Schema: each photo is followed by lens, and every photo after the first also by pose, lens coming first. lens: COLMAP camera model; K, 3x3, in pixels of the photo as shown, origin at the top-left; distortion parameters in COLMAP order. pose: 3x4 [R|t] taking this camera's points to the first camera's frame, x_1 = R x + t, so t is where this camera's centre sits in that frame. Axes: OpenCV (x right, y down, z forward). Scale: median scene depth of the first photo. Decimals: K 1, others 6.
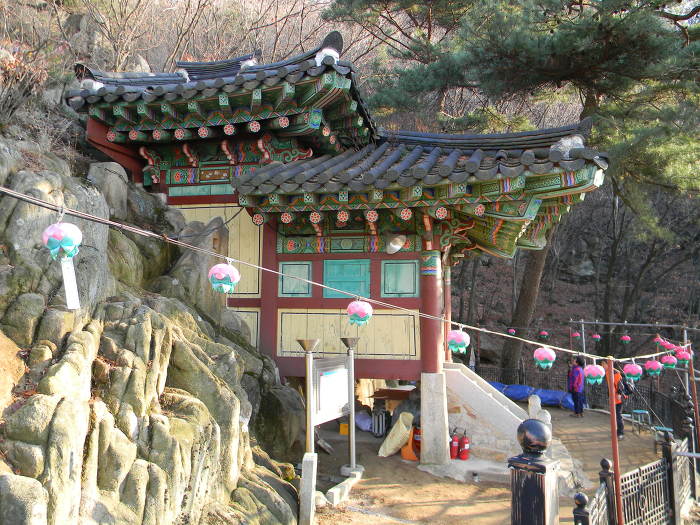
lens RADIAL K [[565.3, 0, 350.0], [0, 565.3, 262.5], [0, 0, 1]] dist [0.007426, -0.018098]
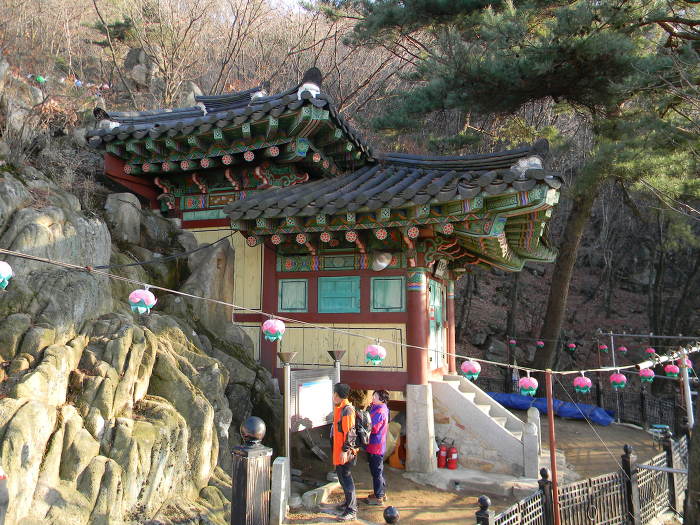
lens RADIAL K [[565.3, 0, 350.0], [0, 565.3, 262.5], [0, 0, 1]] dist [0.007426, -0.018098]
pose [[0.993055, -0.017211, -0.116389, 0.157394], [0.014875, 0.999671, -0.020912, -0.010457], [0.116710, 0.019036, 0.992984, -0.059853]]
